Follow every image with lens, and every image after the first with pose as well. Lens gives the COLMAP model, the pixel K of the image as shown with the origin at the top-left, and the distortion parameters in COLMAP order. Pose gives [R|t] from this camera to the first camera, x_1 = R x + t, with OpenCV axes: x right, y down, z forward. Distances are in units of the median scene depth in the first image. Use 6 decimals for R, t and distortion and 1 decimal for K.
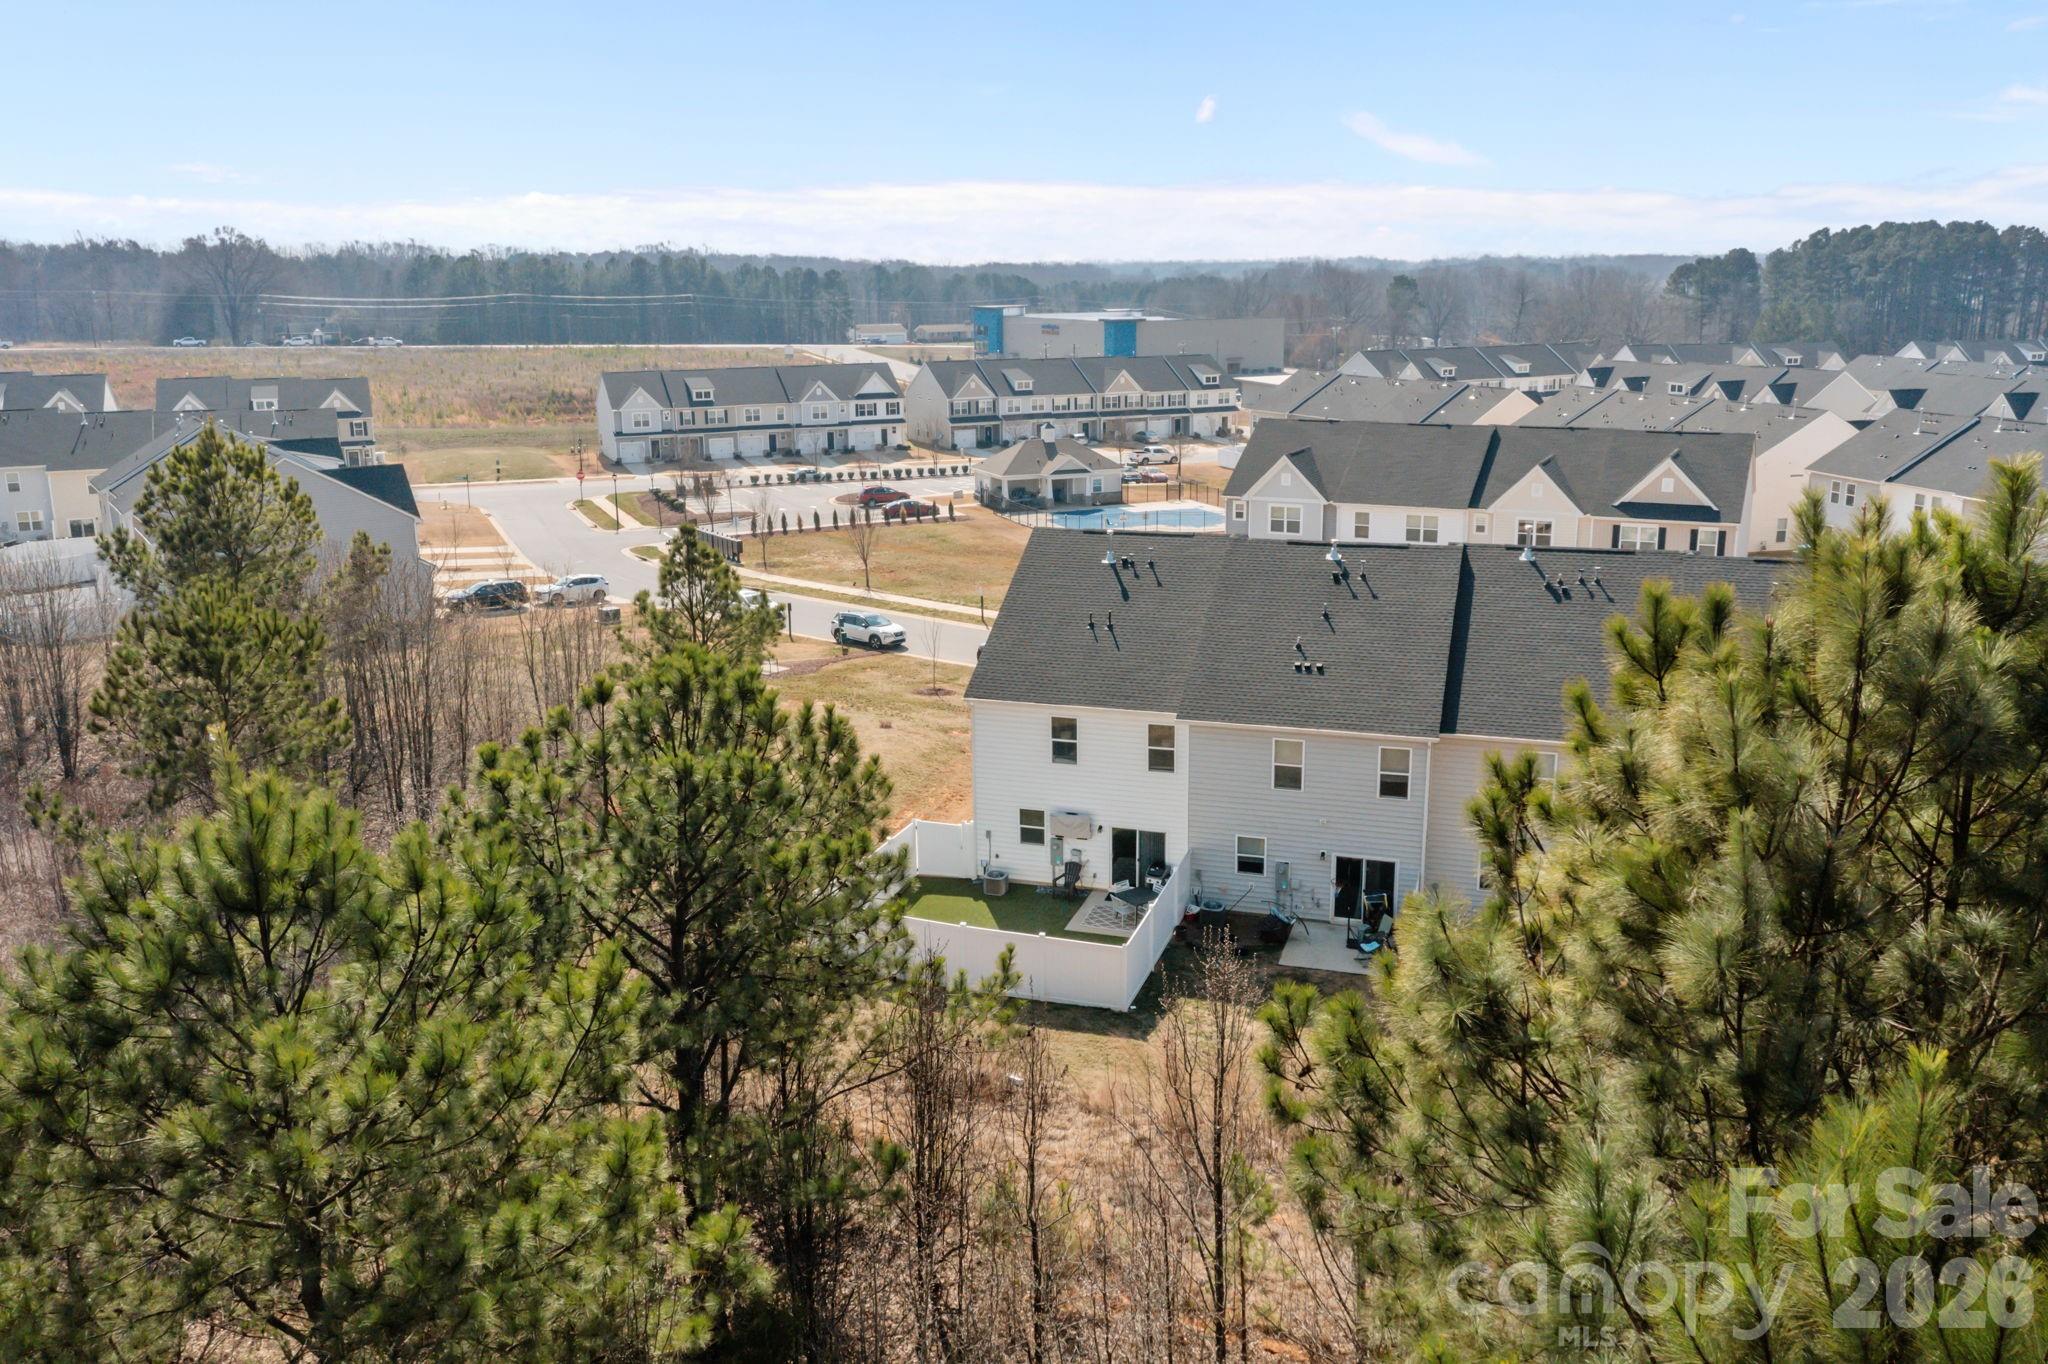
lens RADIAL K [[1529.2, 0, 1024.0], [0, 1529.2, 682.0], [0, 0, 1]] dist [-0.003680, 0.002652]
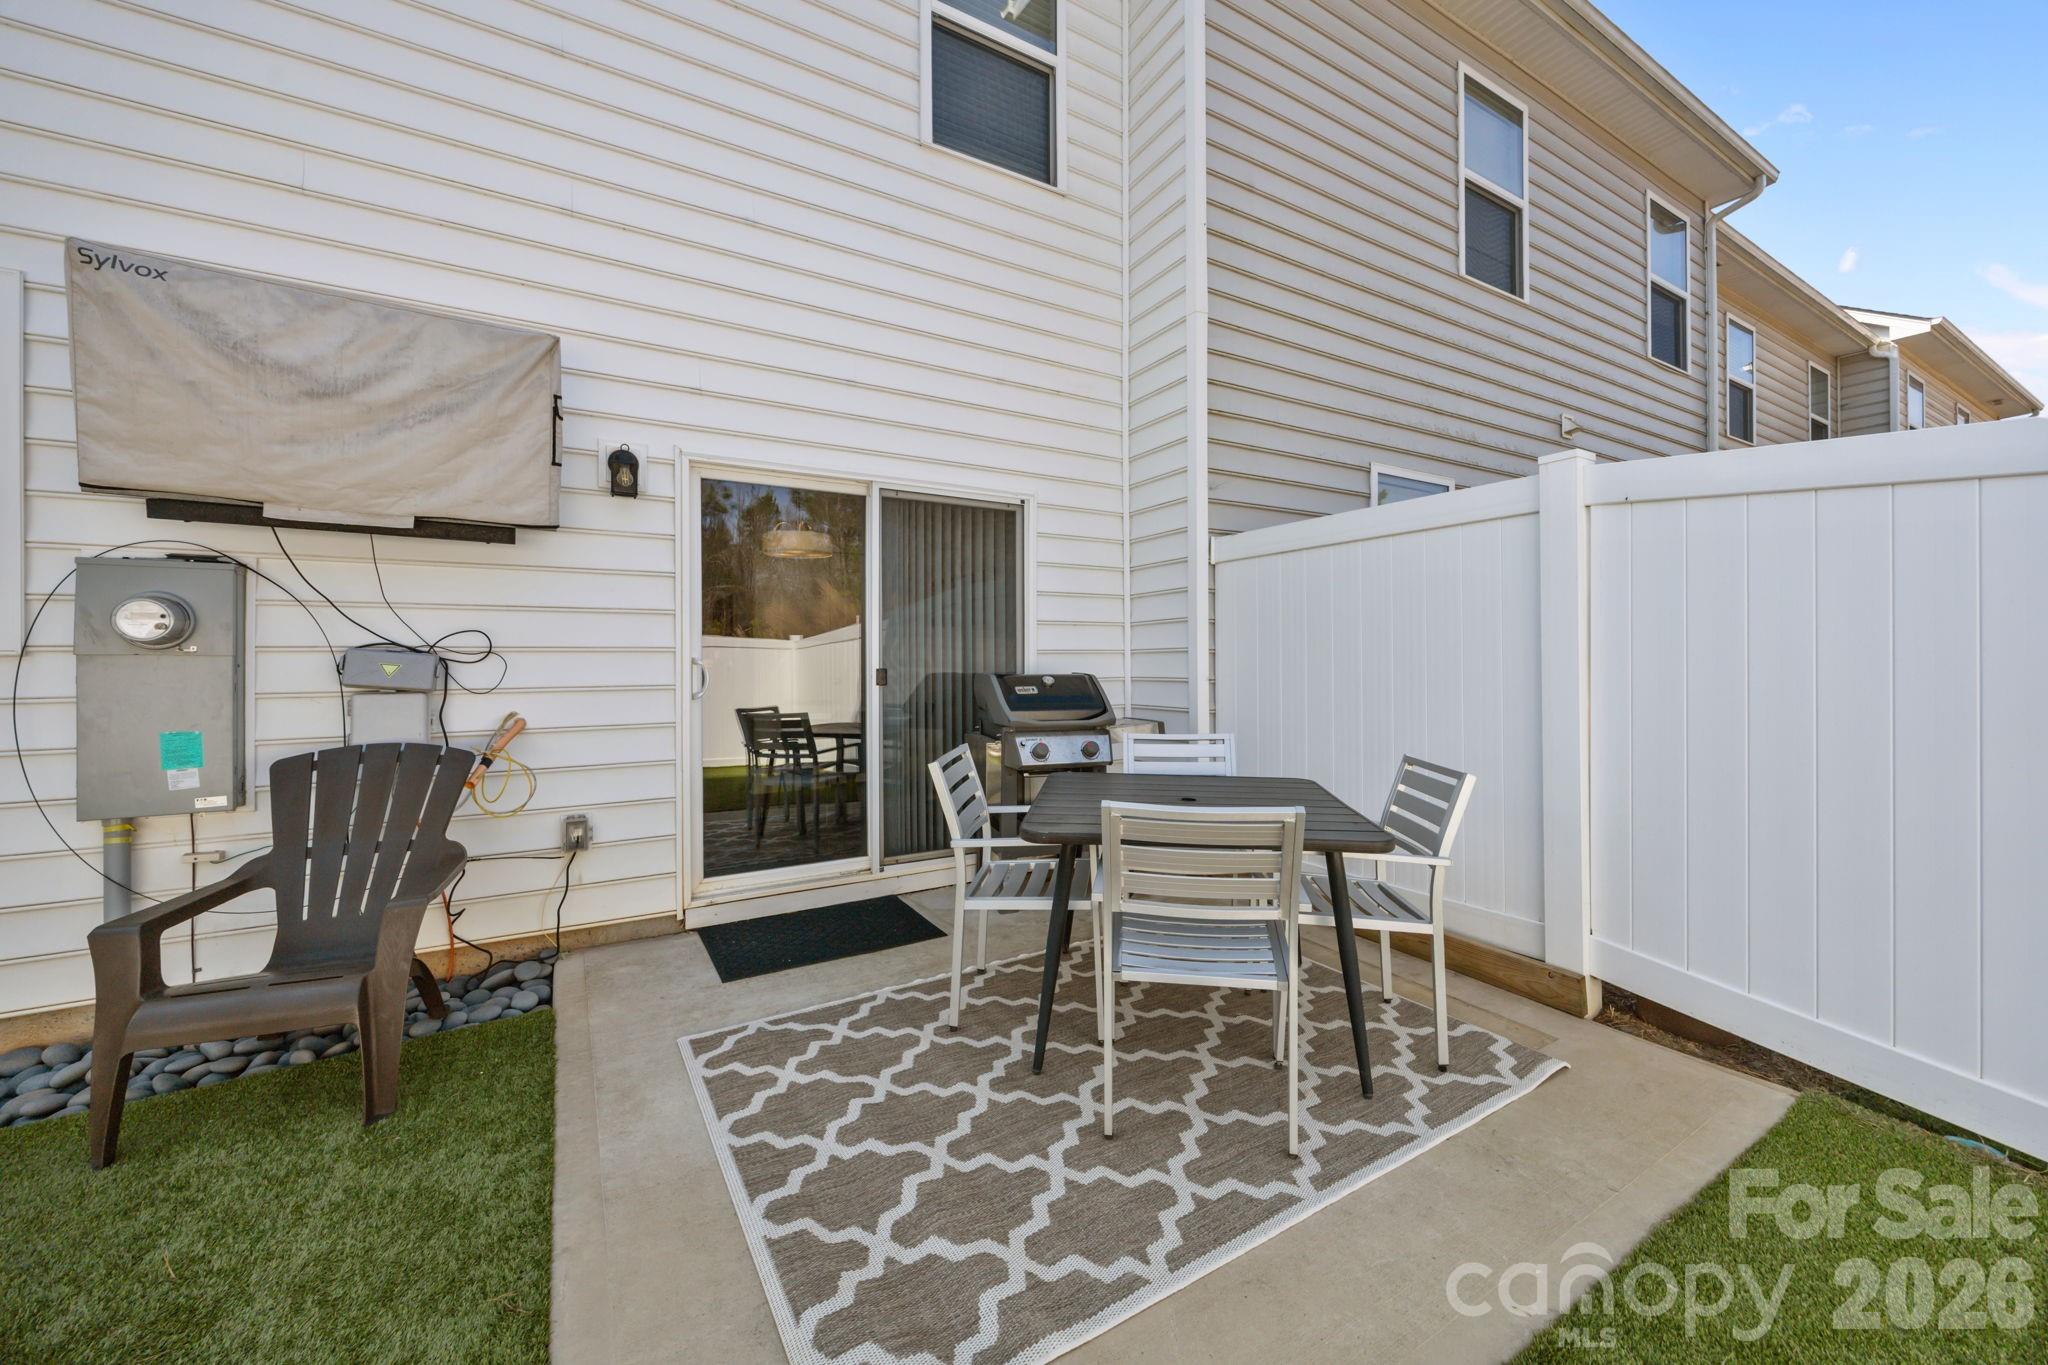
lens RADIAL K [[789.0, 0, 1025.7], [0, 789.0, 663.0], [0, 0, 1]] dist [-0.001473, -0.000039]
pose [[0.656158, 0.009960, 0.754558, 0.019400], [0.177156, 0.969935, -0.166856, 0.130929], [-0.733535, 0.243158, 0.634666, 0.925427]]
